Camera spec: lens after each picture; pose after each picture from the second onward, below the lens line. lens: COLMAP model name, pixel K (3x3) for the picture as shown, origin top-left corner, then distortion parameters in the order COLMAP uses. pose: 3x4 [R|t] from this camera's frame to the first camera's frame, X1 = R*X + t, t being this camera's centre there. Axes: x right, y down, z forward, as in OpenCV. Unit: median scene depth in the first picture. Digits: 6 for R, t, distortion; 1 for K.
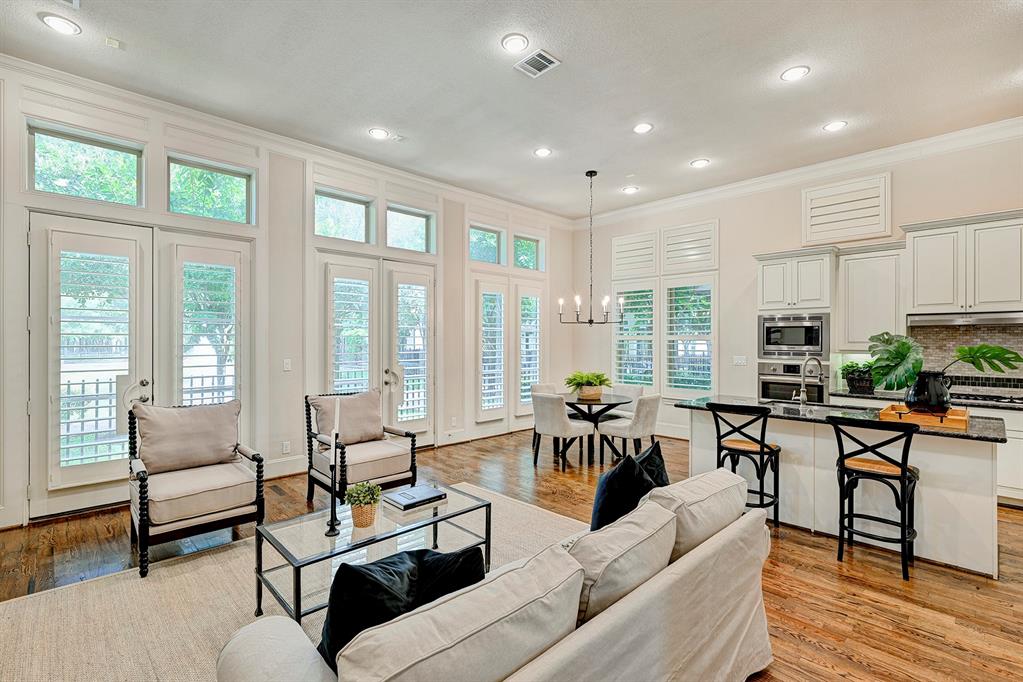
lens RADIAL K [[485.8, 0, 511.5], [0, 485.8, 341.0], [0, 0, 1]] dist [0.000852, -0.000572]
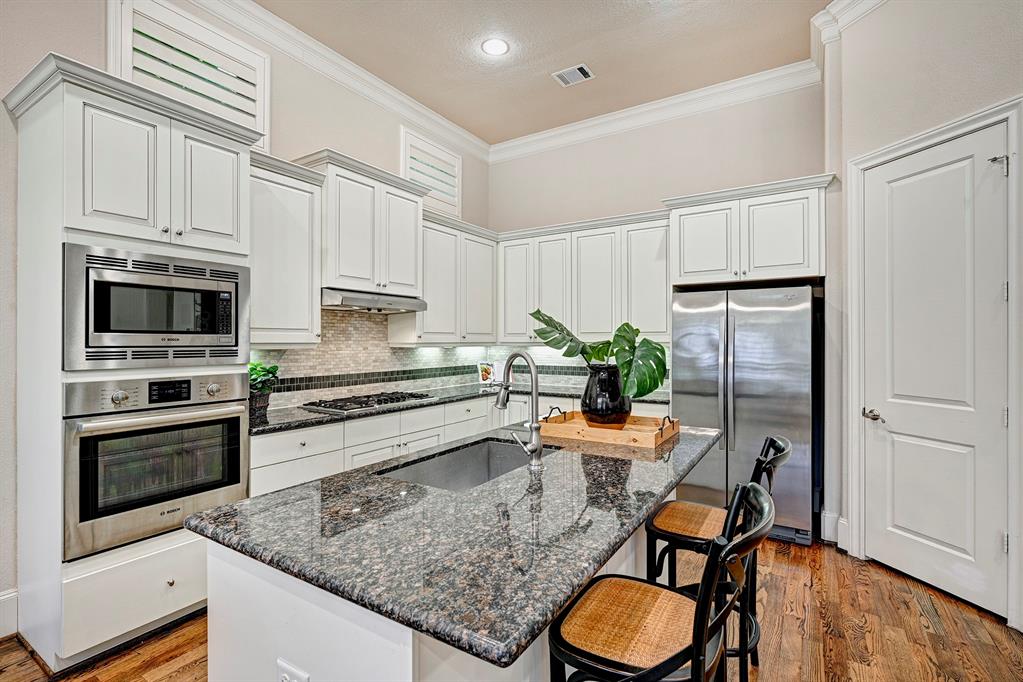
lens RADIAL K [[464.4, 0, 529.2], [0, 464.4, 338.2], [0, 0, 1]] dist [0.000701, 0.000146]
pose [[-0.246604, 0.004141, 0.969107, 0.123118], [0.003647, 0.999988, -0.003345, 0.015454], [-0.969109, 0.002709, -0.246616, 0.803294]]
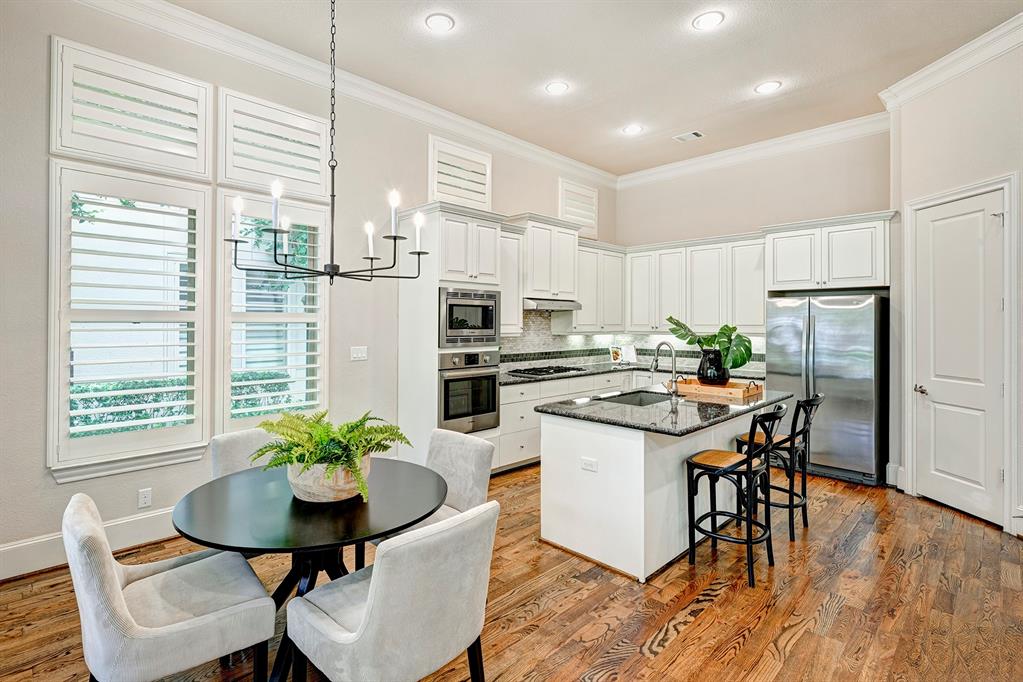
lens RADIAL K [[489.4, 0, 513.4], [0, 489.4, 317.5], [0, 0, 1]] dist [0.000655, -0.000074]
pose [[-0.019681, 0.008158, 0.999773, -0.217495], [-0.000899, 0.999966, -0.008178, -0.003620], [-0.999806, -0.001060, -0.019673, 0.947781]]
